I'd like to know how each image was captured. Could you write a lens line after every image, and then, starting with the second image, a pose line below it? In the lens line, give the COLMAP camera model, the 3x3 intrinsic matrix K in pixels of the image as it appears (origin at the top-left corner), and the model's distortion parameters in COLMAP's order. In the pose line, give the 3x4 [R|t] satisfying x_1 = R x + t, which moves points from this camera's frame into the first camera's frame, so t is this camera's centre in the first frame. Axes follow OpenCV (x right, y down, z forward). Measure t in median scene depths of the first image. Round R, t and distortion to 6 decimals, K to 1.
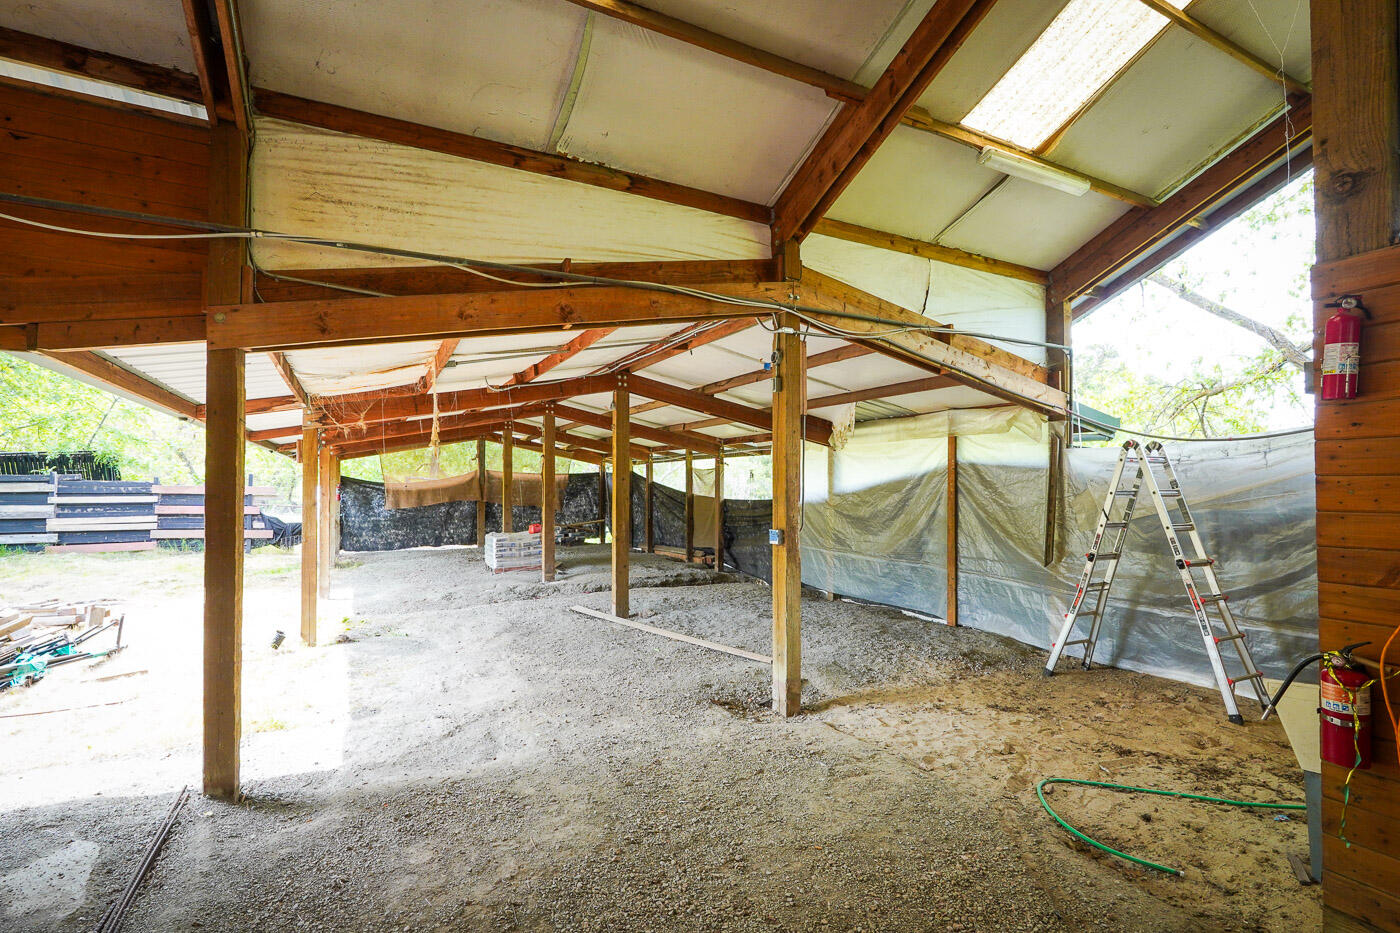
lens RADIAL K [[648.6, 0, 690.2], [0, 648.6, 479.9], [0, 0, 1]] dist [-0.019707, 0.000843]
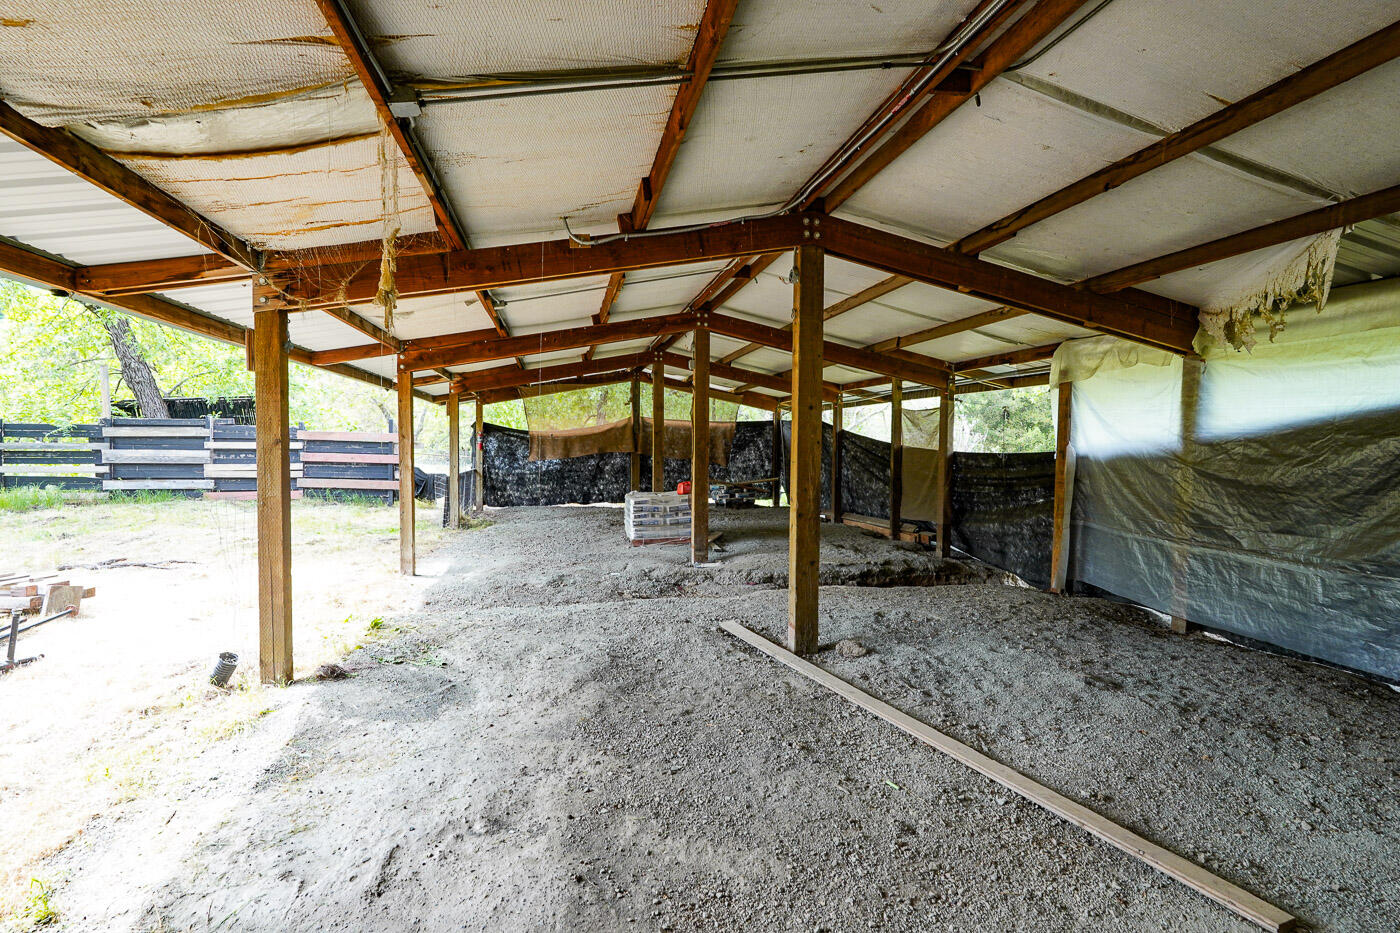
lens RADIAL K [[648.6, 0, 693.2], [0, 648.6, 478.2], [0, 0, 1]] dist [-0.019707, 0.000843]
pose [[0.965558, 0.024055, -0.259074, -0.033053], [-0.008022, 0.997996, 0.062766, 0.014709], [0.260065, -0.058526, 0.963816, 0.247362]]
